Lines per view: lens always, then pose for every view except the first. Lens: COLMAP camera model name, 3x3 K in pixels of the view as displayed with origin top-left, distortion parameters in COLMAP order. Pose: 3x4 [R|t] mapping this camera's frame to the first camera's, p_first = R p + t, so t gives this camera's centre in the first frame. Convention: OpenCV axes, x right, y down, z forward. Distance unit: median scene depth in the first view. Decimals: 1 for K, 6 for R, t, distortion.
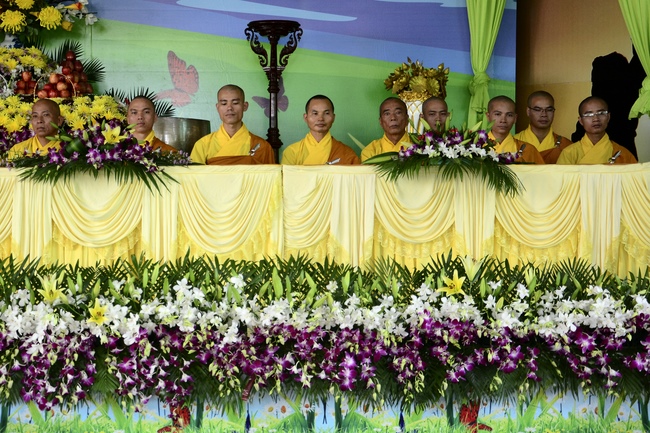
lens RADIAL K [[1472.8, 0, 324.9], [0, 1472.8, 215.1], [0, 0, 1]] dist [0.135529, 0.000000]
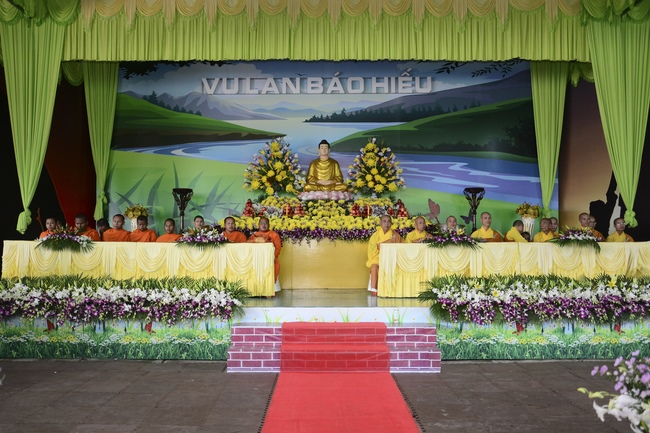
lens RADIAL K [[649.1, 0, 326.5], [0, 649.1, 220.1], [0, 0, 1]] dist [-0.054447, 0.000000]
pose [[0.999092, 0.001193, -0.042584, -0.347919], [-0.003833, 0.998071, -0.061968, 0.001868], [0.042428, 0.062075, 0.997169, -0.251608]]
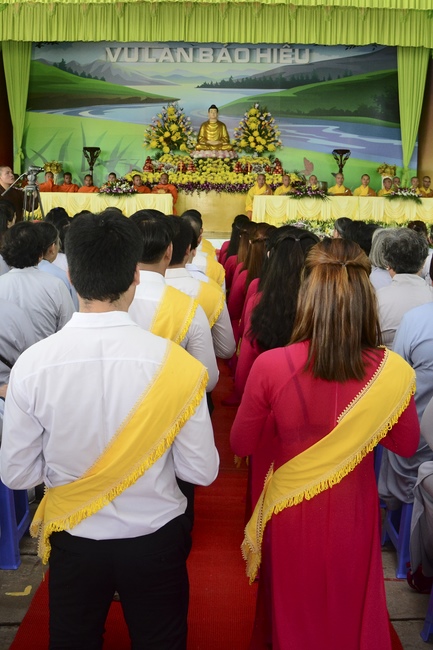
lens RADIAL K [[922.6, 0, 215.6], [0, 922.6, 325.0], [0, 0, 1]] dist [-0.155251, 0.000000]
pose [[0.998451, 0.023075, -0.050623, -0.267327], [-0.017326, 0.993647, 0.111196, 0.037984], [0.052867, -0.110147, 0.992508, -1.346904]]
